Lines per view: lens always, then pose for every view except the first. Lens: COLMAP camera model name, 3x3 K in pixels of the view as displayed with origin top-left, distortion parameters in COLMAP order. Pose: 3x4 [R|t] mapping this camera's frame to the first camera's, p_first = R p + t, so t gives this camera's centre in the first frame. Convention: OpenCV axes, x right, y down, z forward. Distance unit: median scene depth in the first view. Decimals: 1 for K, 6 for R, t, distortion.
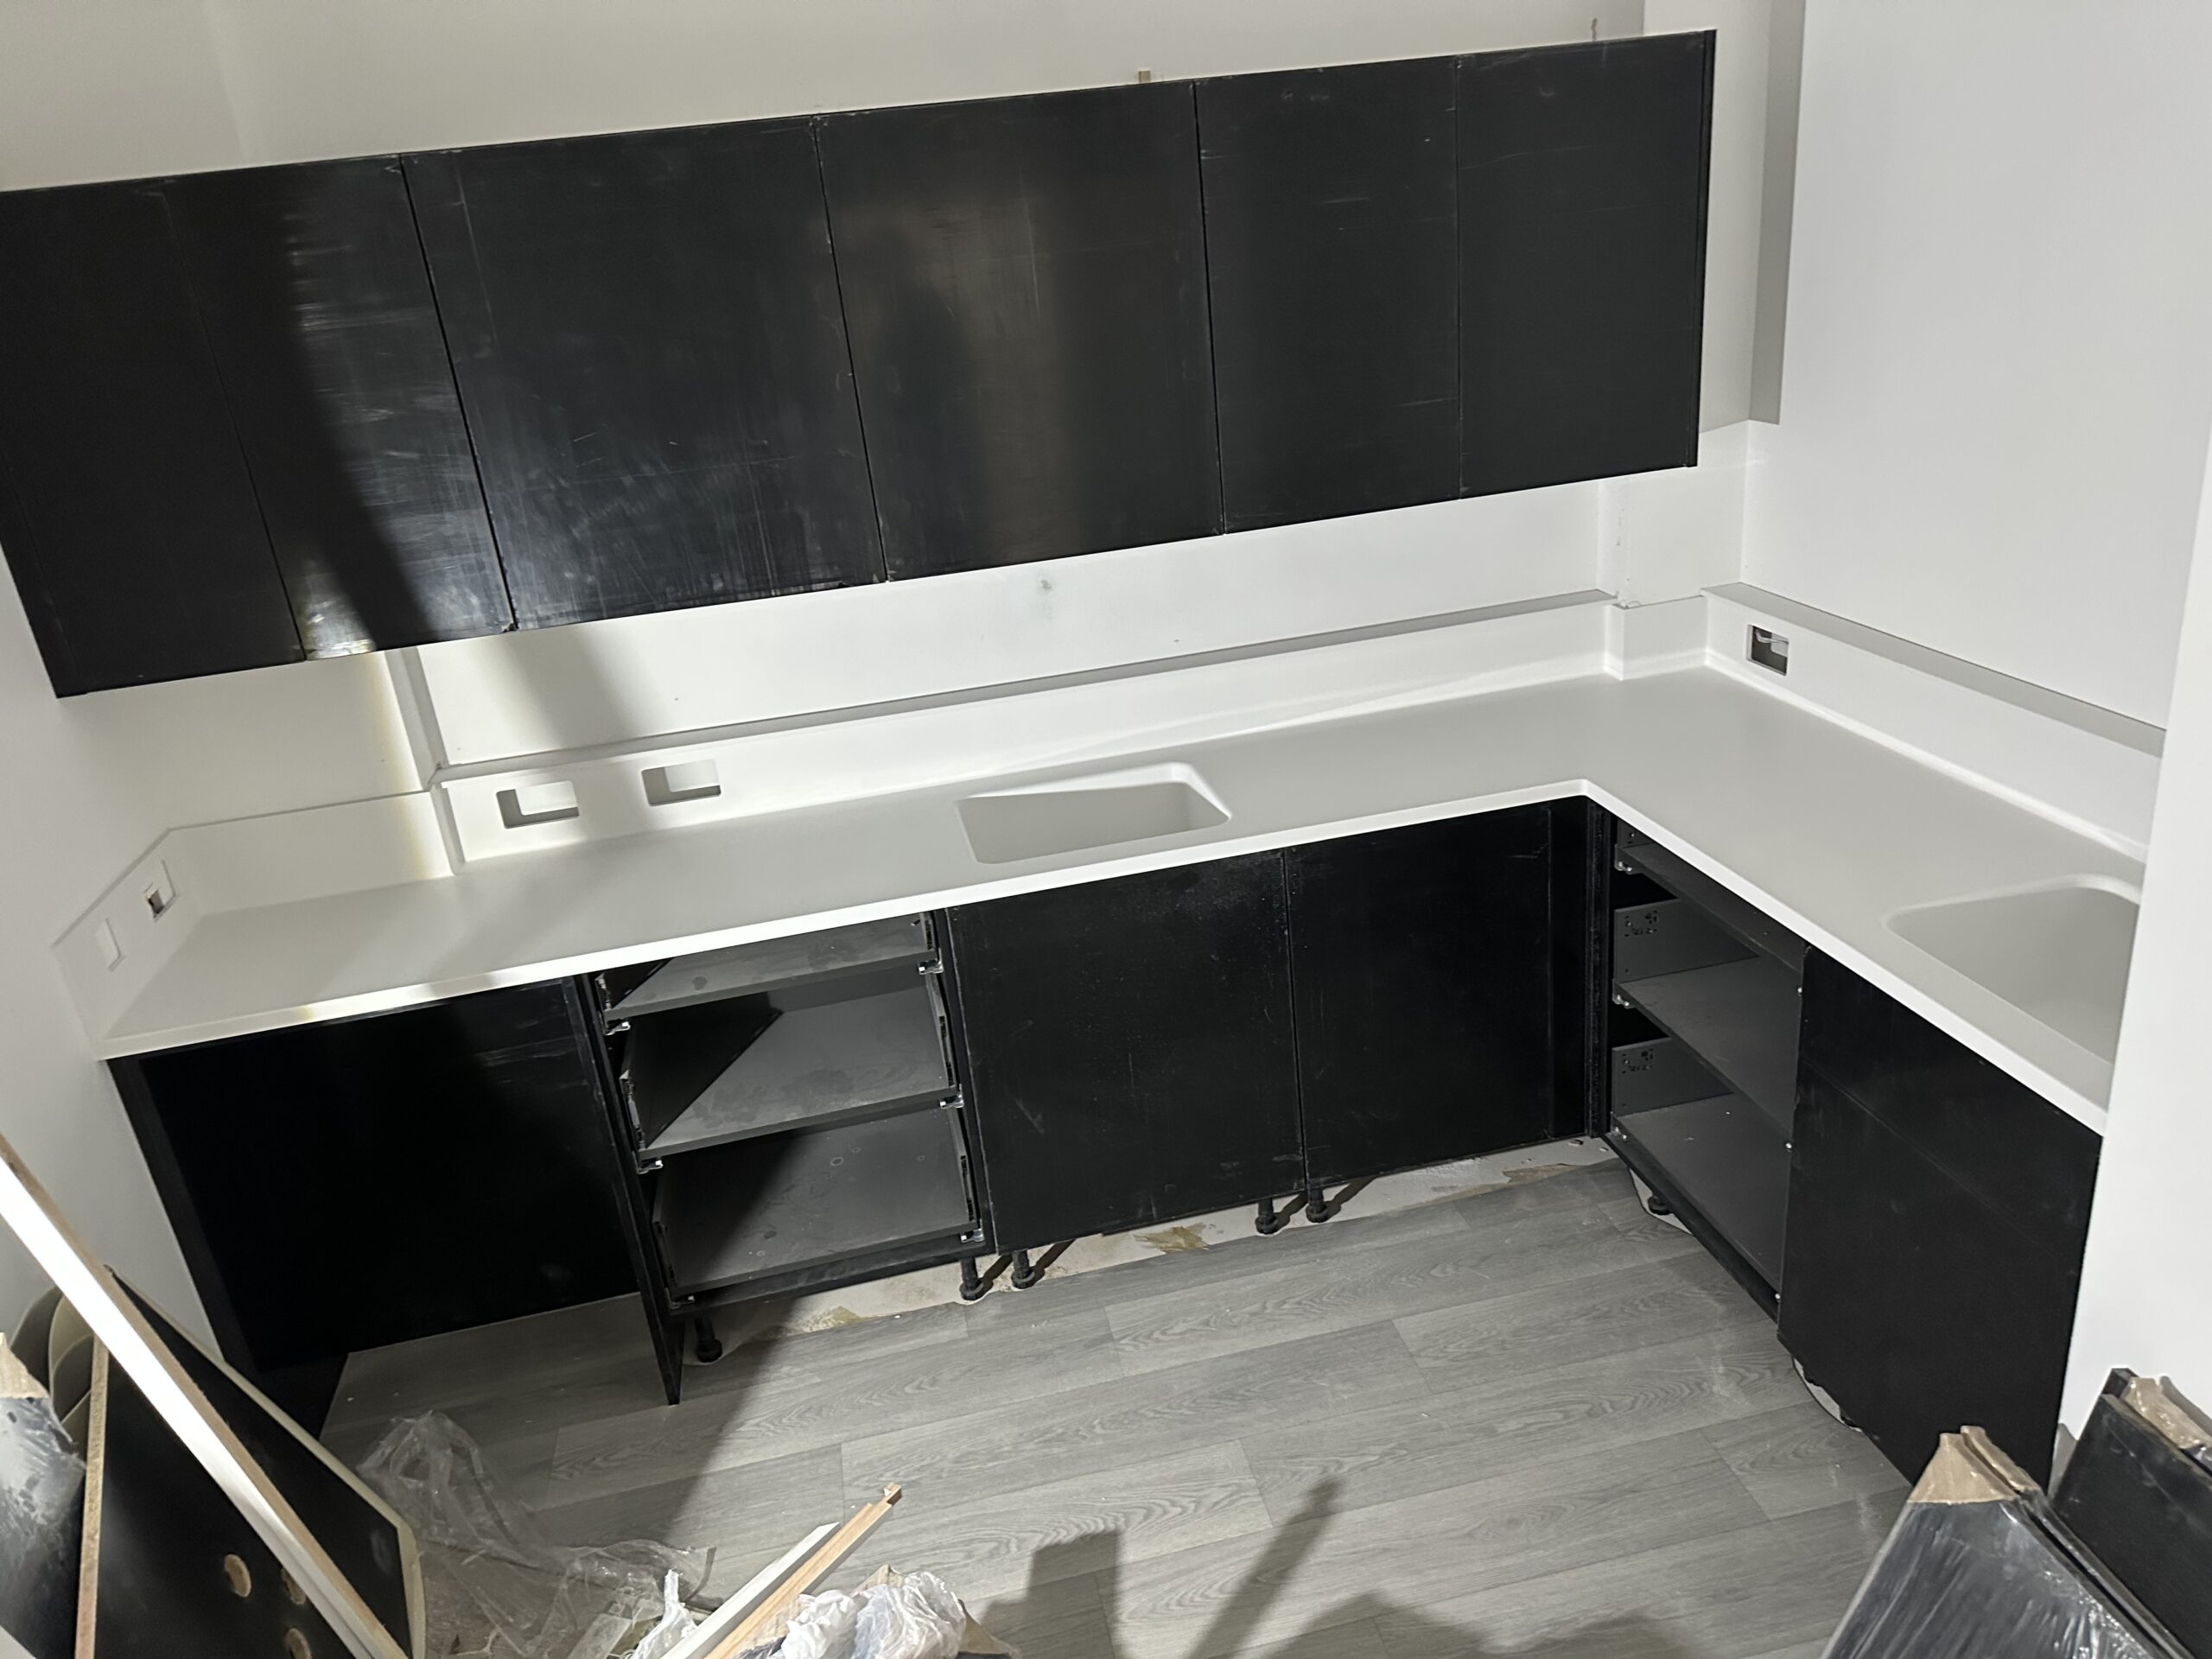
lens RADIAL K [[1569.3, 0, 1098.6], [0, 1569.3, 833.5], [0, 0, 1]] dist [0.051460, -0.055099]
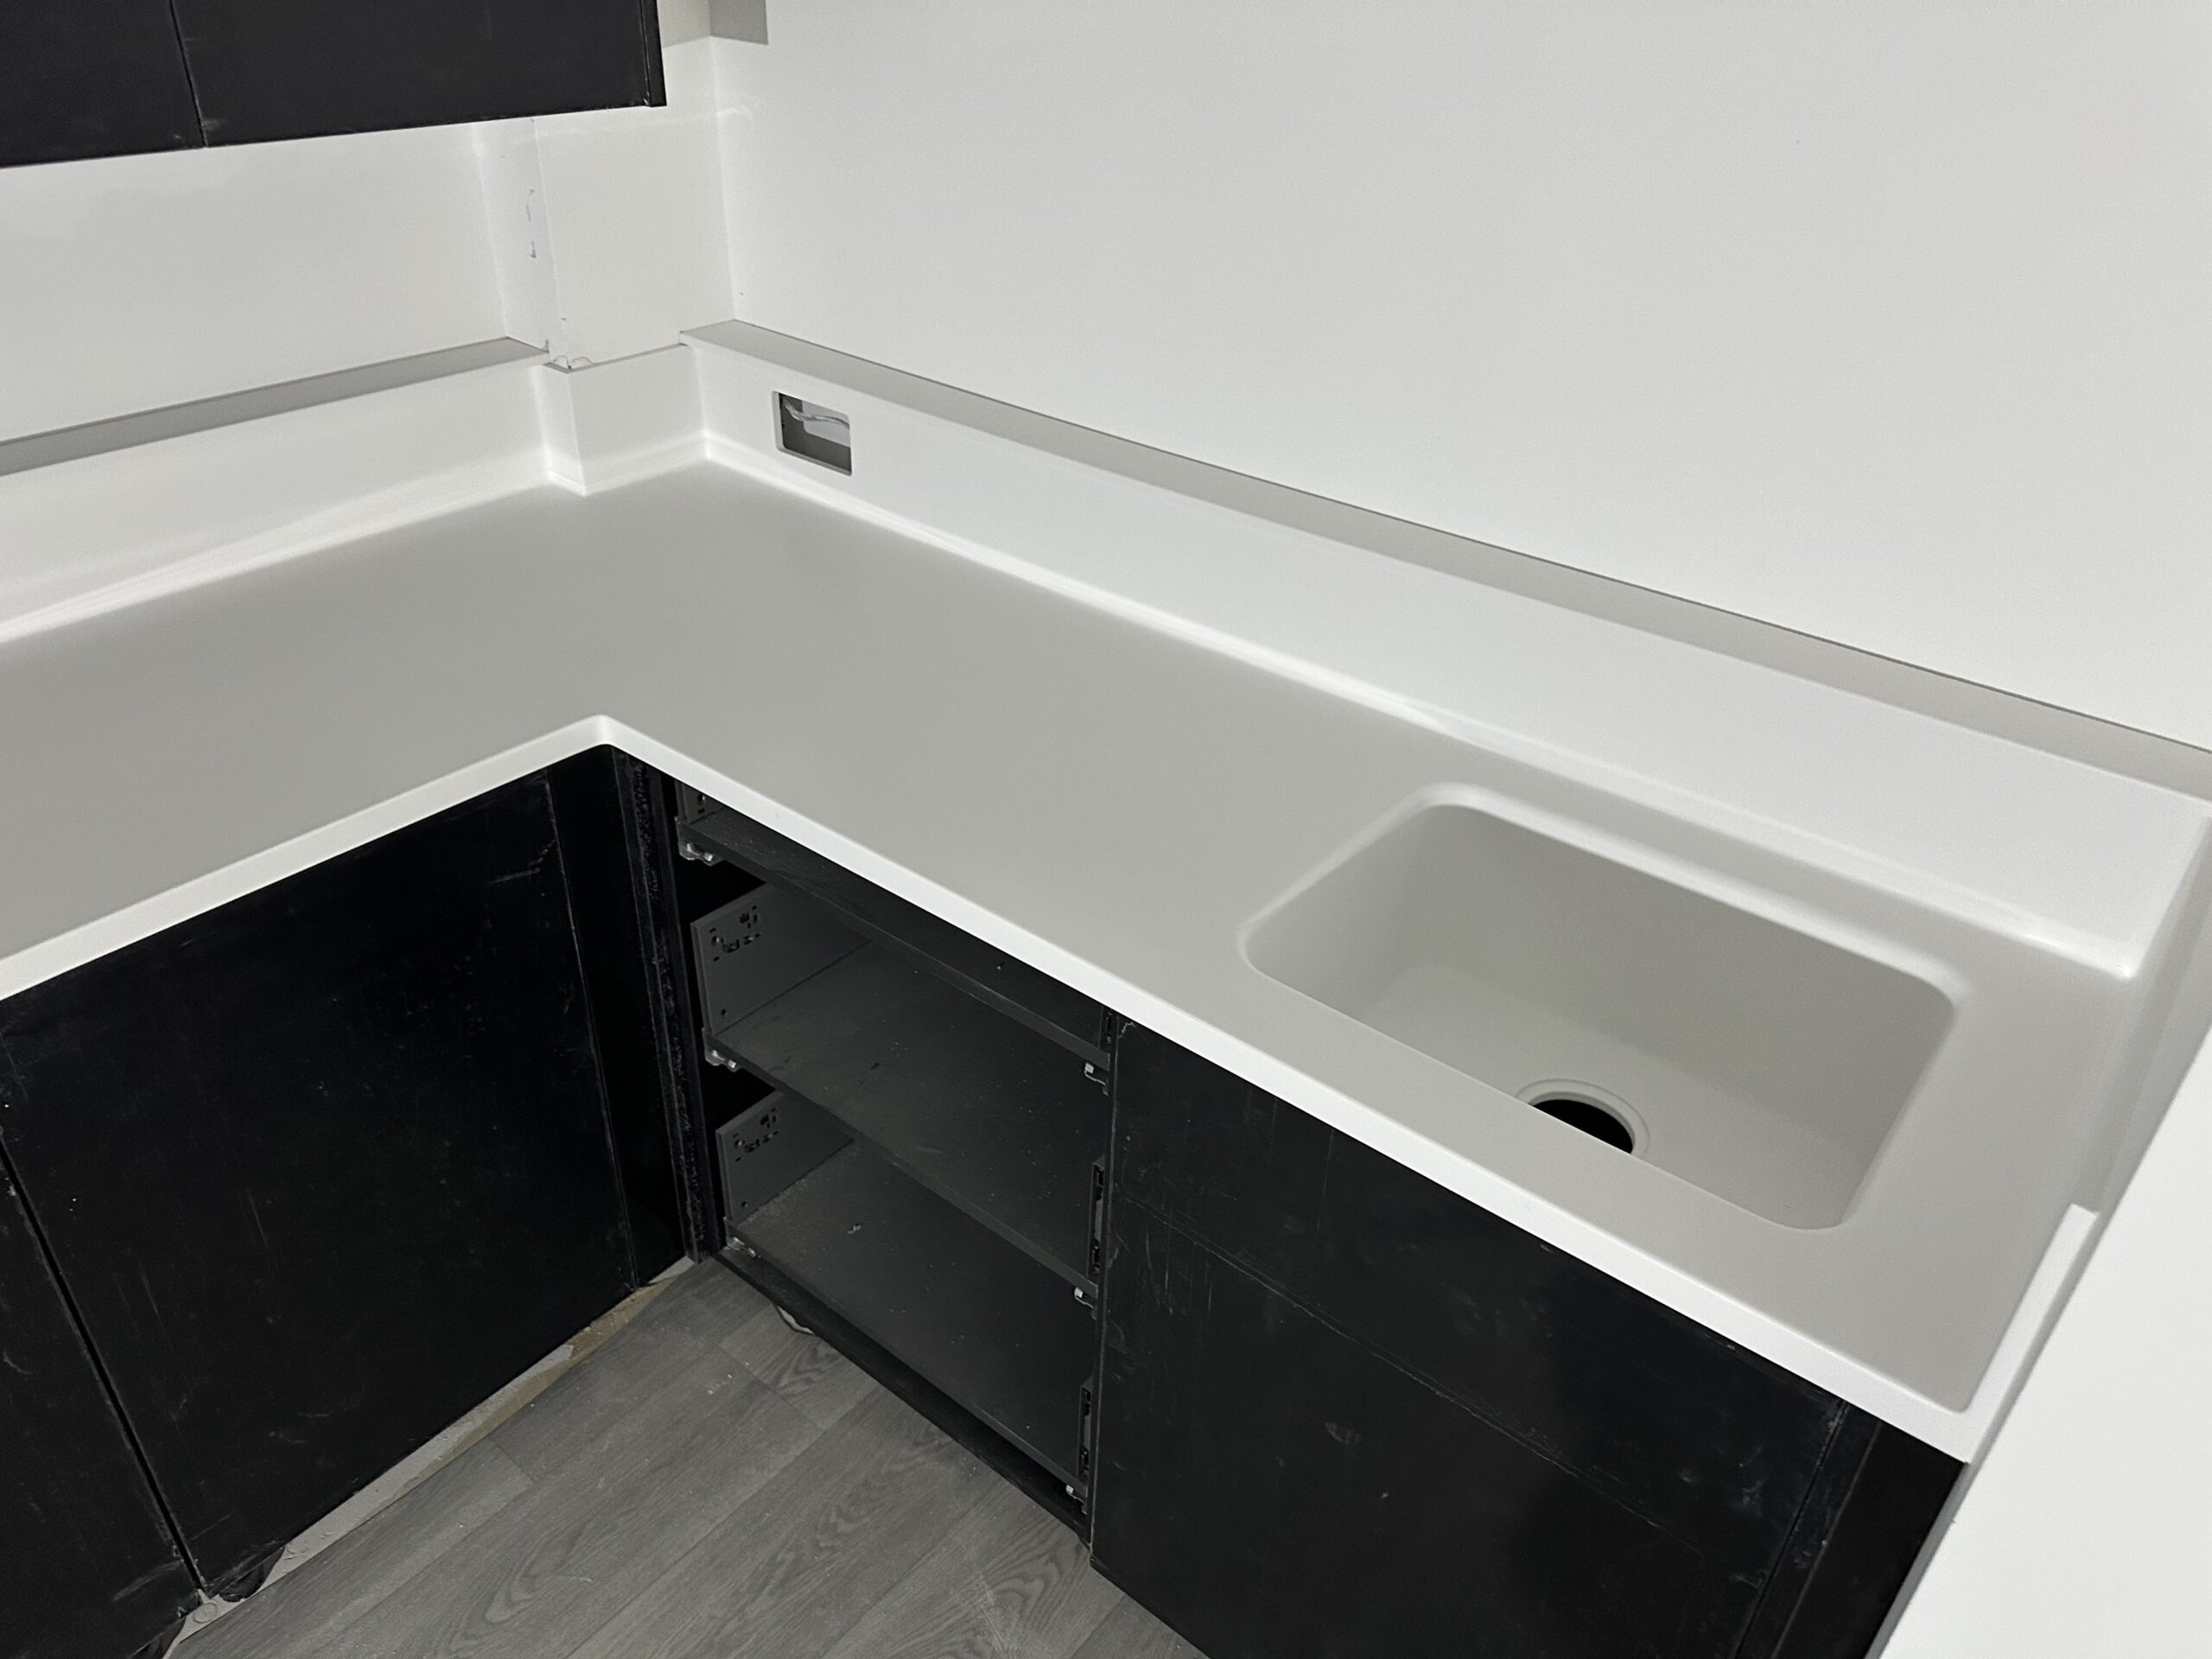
lens RADIAL K [[1569.3, 0, 1101.1], [0, 1569.3, 830.0], [0, 0, 1]] dist [0.051460, -0.055099]
pose [[0.758175, -0.227894, 0.610930, 0.094462], [0.126955, 0.970598, 0.204506, -0.078539], [-0.639573, -0.077491, 0.764815, 0.448271]]
